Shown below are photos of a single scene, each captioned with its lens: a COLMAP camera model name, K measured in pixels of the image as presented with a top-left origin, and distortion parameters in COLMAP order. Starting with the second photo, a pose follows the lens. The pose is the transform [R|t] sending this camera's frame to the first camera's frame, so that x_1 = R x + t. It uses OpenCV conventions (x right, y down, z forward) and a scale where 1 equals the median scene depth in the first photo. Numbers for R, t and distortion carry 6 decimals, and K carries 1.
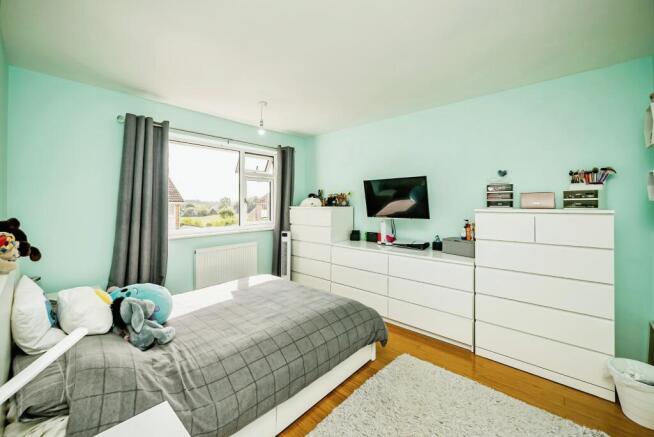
lens RADIAL K [[257.6, 0, 328.3], [0, 257.6, 212.0], [0, 0, 1]] dist [-0.000527, -0.000046]
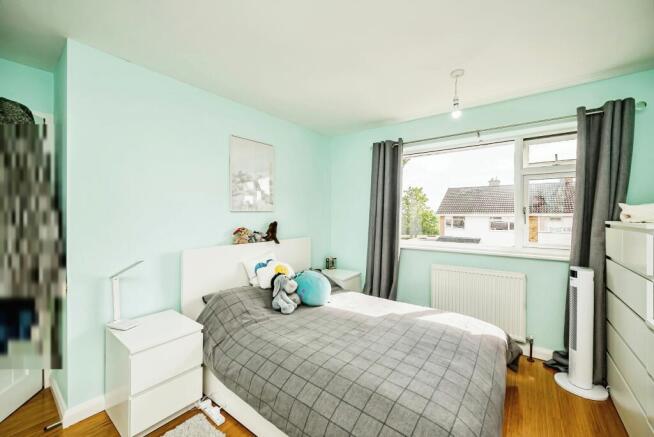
lens RADIAL K [[257.6, 0, 328.3], [0, 257.6, 212.0], [0, 0, 1]] dist [-0.000527, -0.000046]
pose [[0.080283, 0.005926, -0.996754, 0.417097], [-0.035837, 0.999353, 0.003055, -0.029844], [0.996128, 0.035475, 0.080443, 0.582389]]
